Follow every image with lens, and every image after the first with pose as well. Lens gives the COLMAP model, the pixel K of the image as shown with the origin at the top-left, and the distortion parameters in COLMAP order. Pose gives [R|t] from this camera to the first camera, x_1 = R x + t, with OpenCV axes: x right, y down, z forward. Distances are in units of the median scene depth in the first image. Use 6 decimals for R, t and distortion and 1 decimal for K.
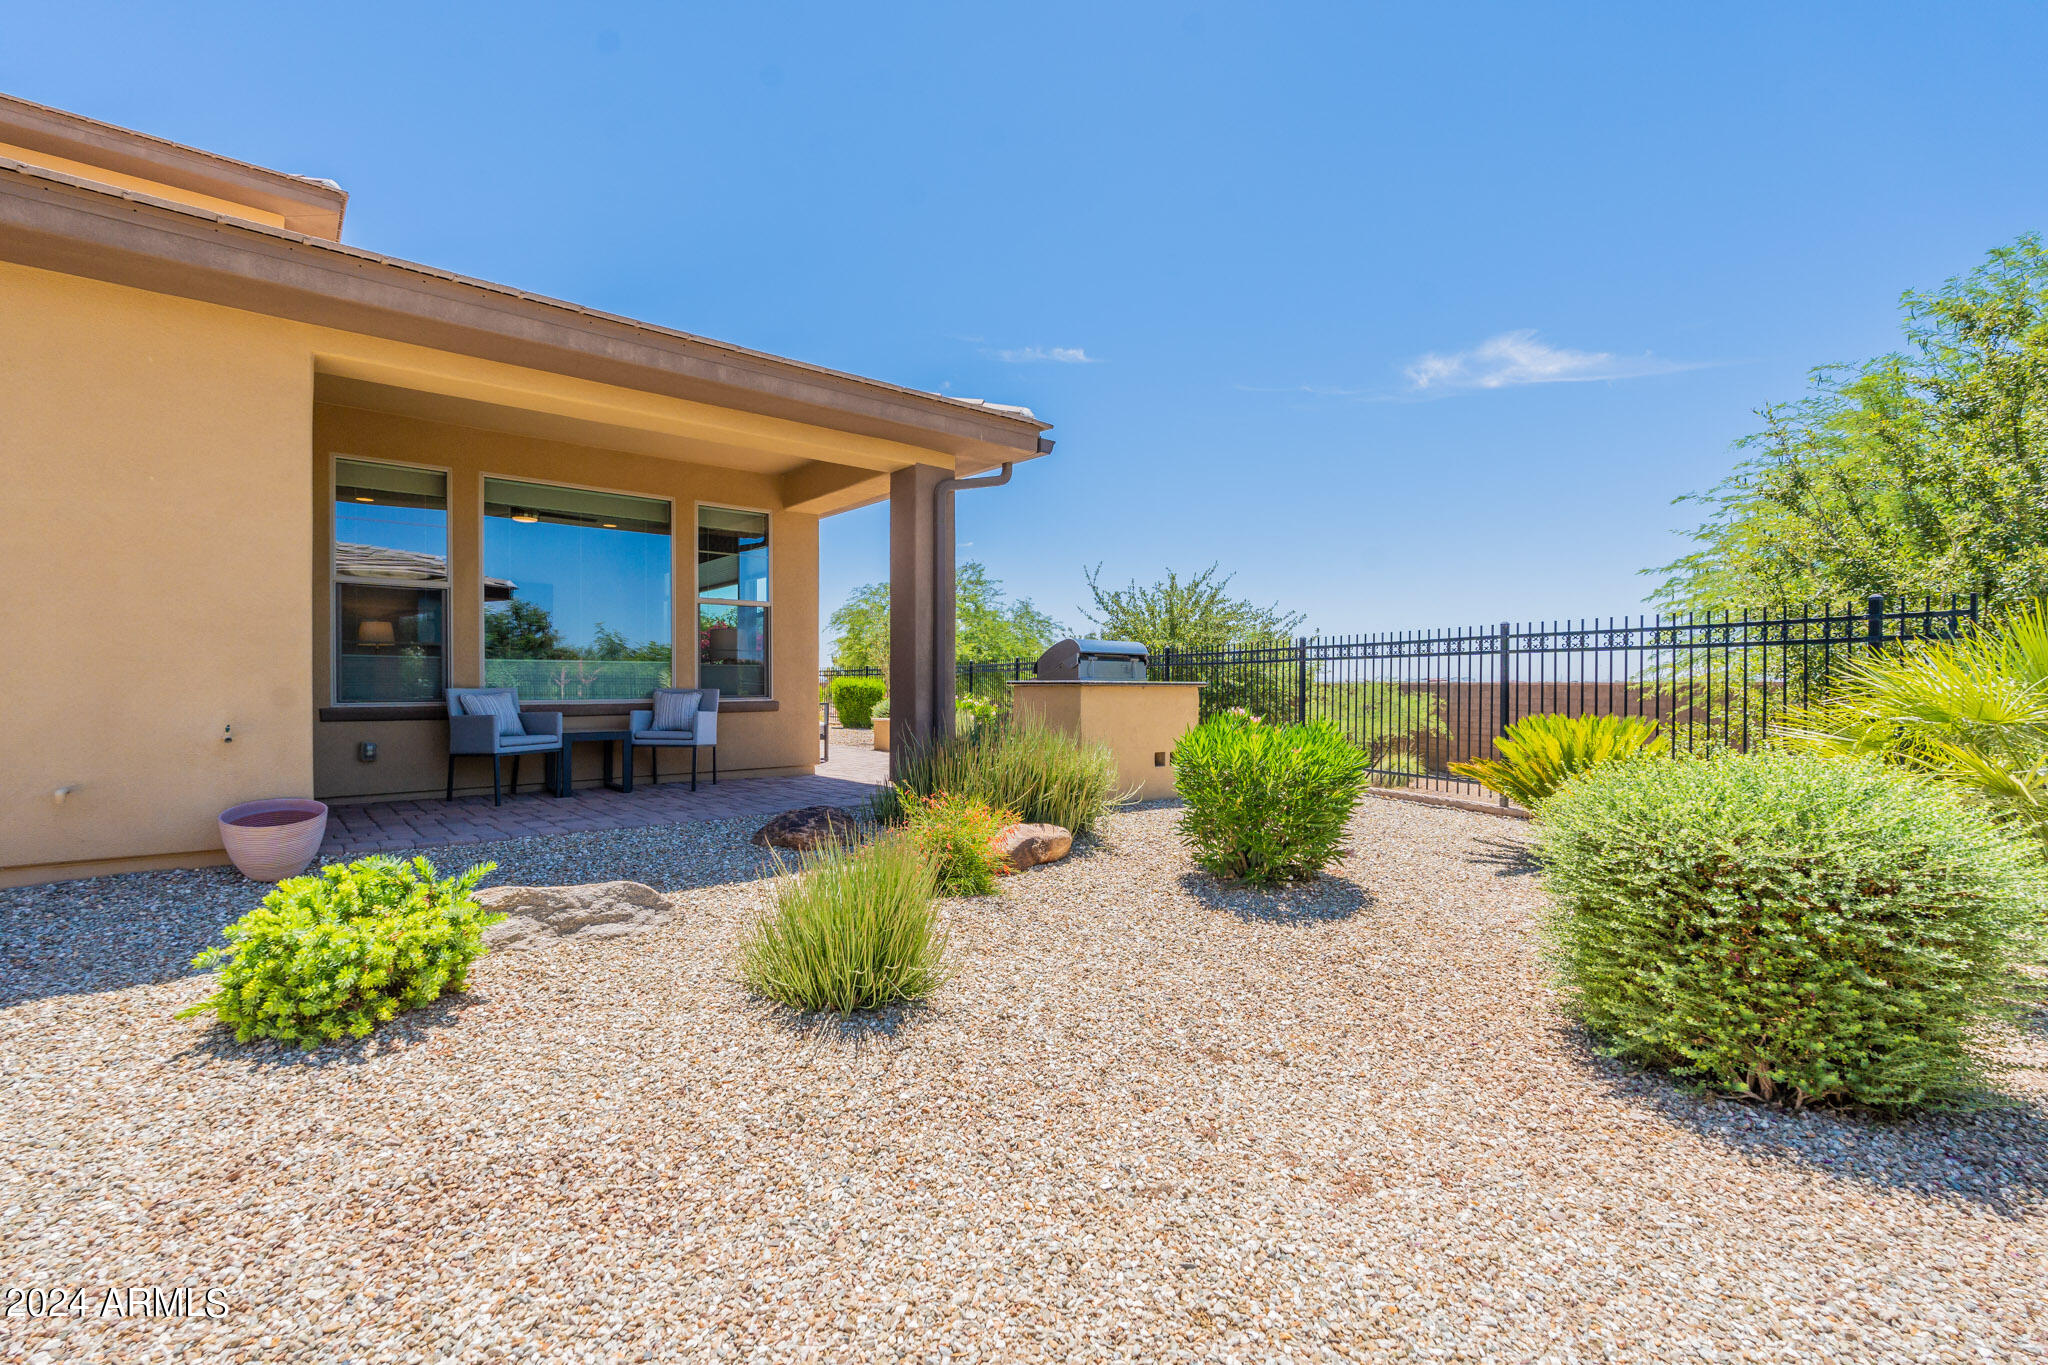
lens RADIAL K [[907.0, 0, 1028.1], [0, 907.0, 683.7], [0, 0, 1]] dist [0.004406, -0.000265]
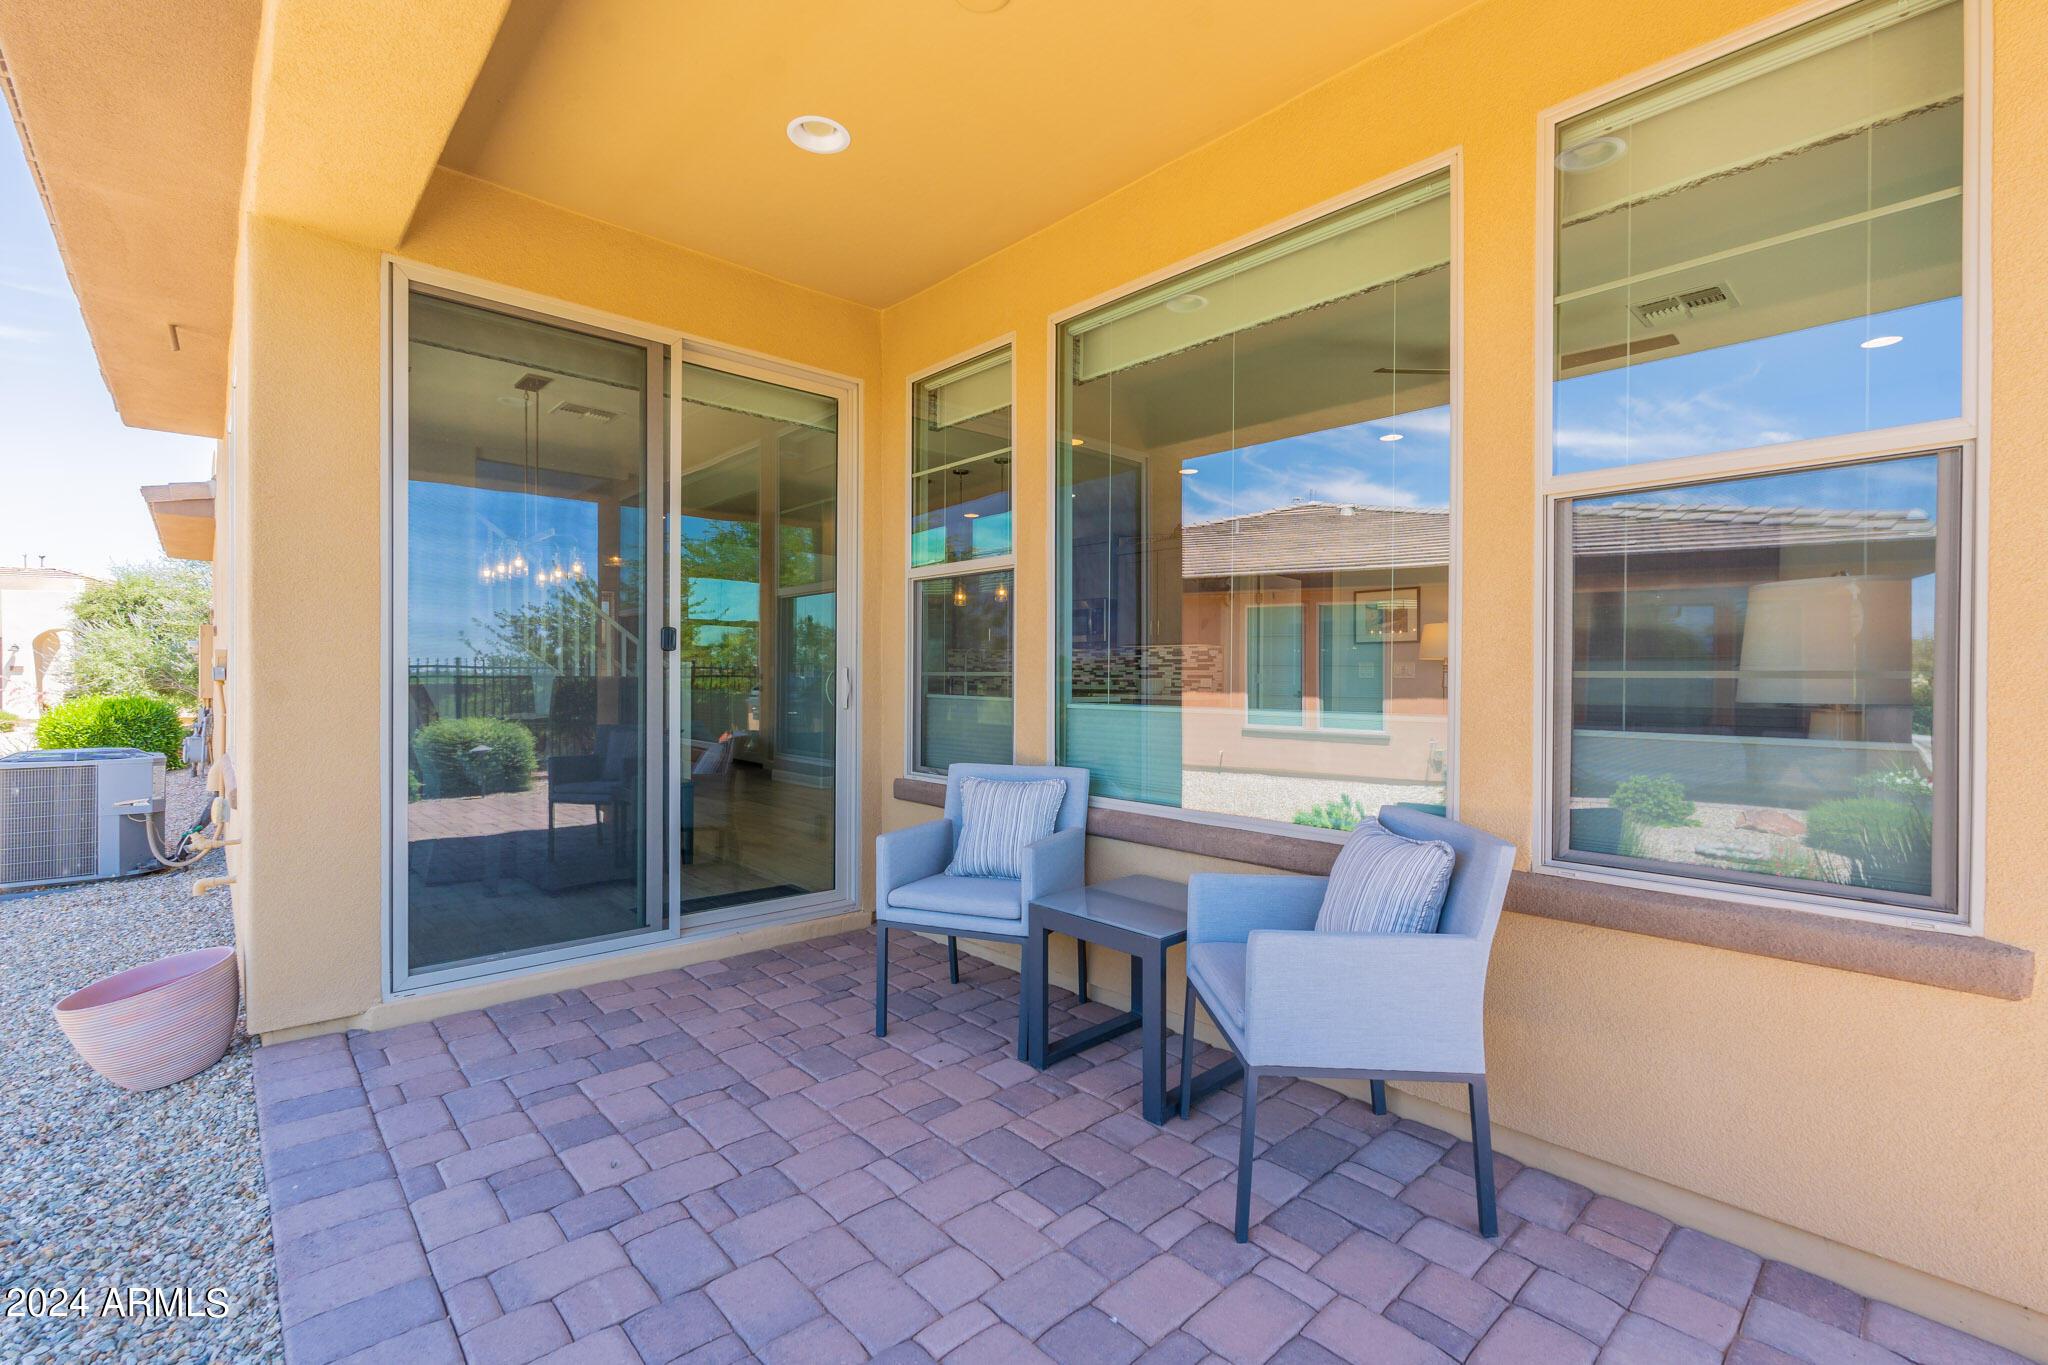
lens RADIAL K [[907.0, 0, 1027.2], [0, 907.0, 688.7], [0, 0, 1]] dist [0.004406, -0.000265]
pose [[0.023012, 0.017080, -0.999589, -0.095484], [-0.002384, 0.999852, 0.017030, -0.037606], [0.999732, 0.001991, 0.023049, 0.810997]]
